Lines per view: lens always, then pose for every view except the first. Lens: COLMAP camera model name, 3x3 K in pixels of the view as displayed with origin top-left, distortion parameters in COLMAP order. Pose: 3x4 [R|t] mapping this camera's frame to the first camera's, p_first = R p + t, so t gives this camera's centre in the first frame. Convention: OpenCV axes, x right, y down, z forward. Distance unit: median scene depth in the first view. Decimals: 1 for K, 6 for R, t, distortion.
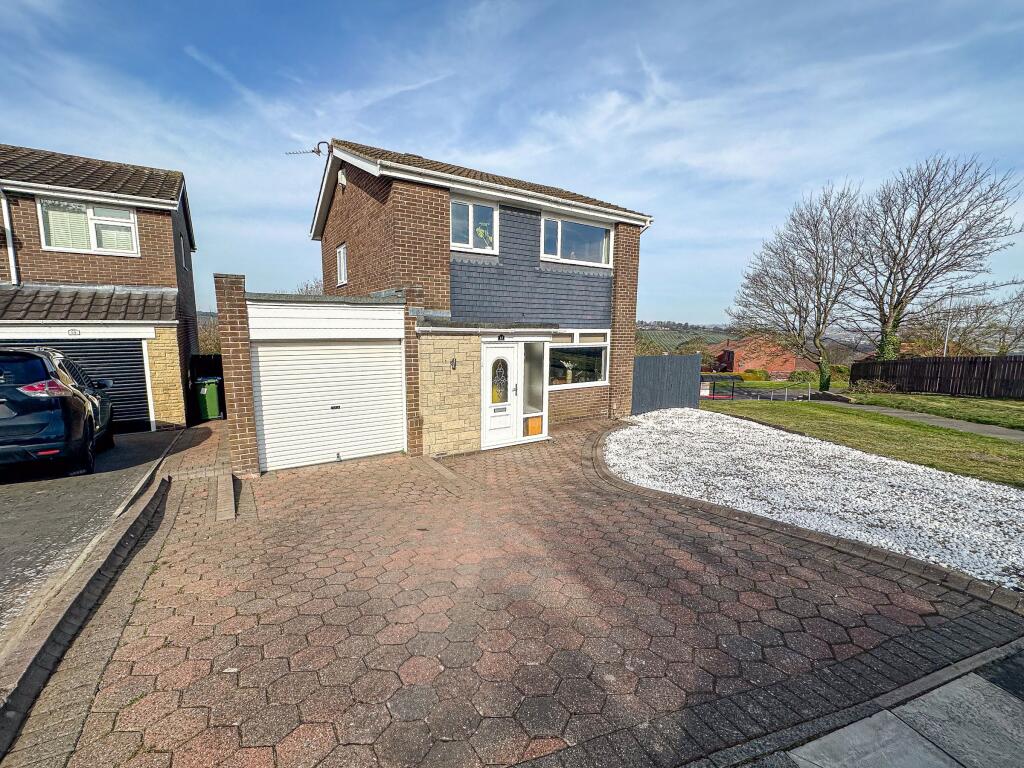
lens RADIAL K [[434.3, 0, 512.0], [0, 434.3, 384.0], [0, 0, 1]] dist [-0.002552, -0.000318]
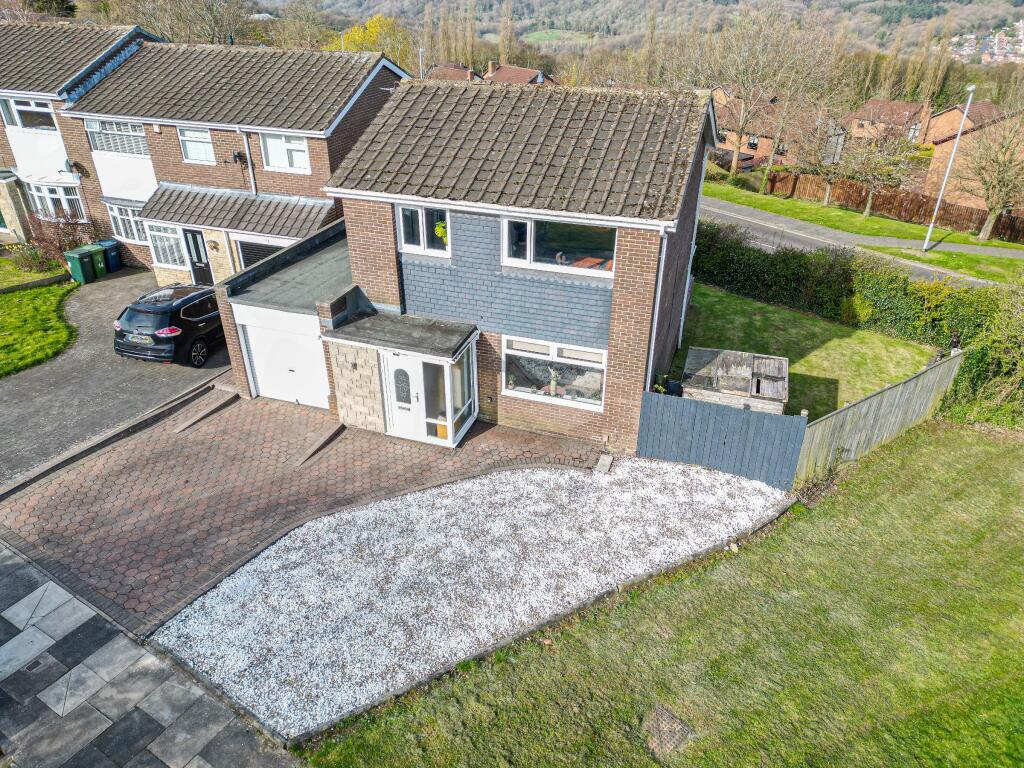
lens RADIAL K [[706.0, 0, 513.1], [0, 706.0, 386.0], [0, 0, 1]] dist [0.062516, -0.046476]
pose [[0.619083, 0.384603, -0.684702, 1.296256], [-0.108407, 0.905376, 0.410539, -0.729539], [0.777807, -0.179931, 0.602197, 0.110798]]
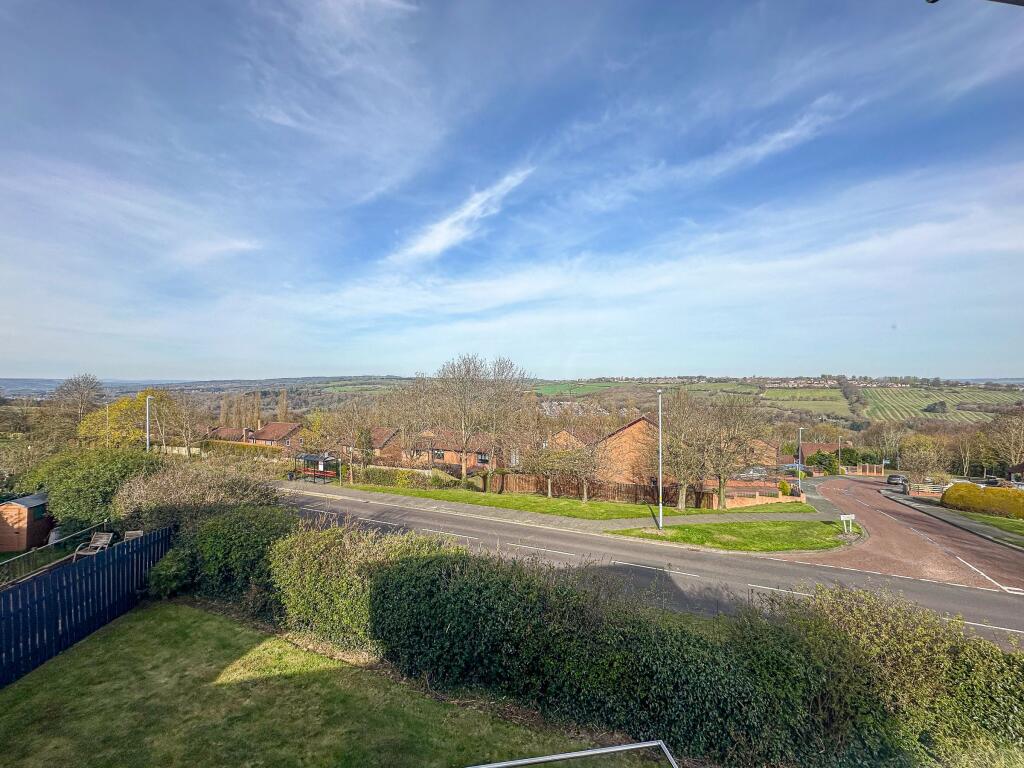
lens RADIAL K [[409.5, 0, 510.4], [0, 409.5, 385.1], [0, 0, 1]] dist [-0.000850, 0.000134]
pose [[0.912849, -0.017266, -0.407931, -0.225708], [-0.040601, 0.990315, -0.132770, -0.502197], [0.406273, 0.137761, 0.903307, 1.796013]]
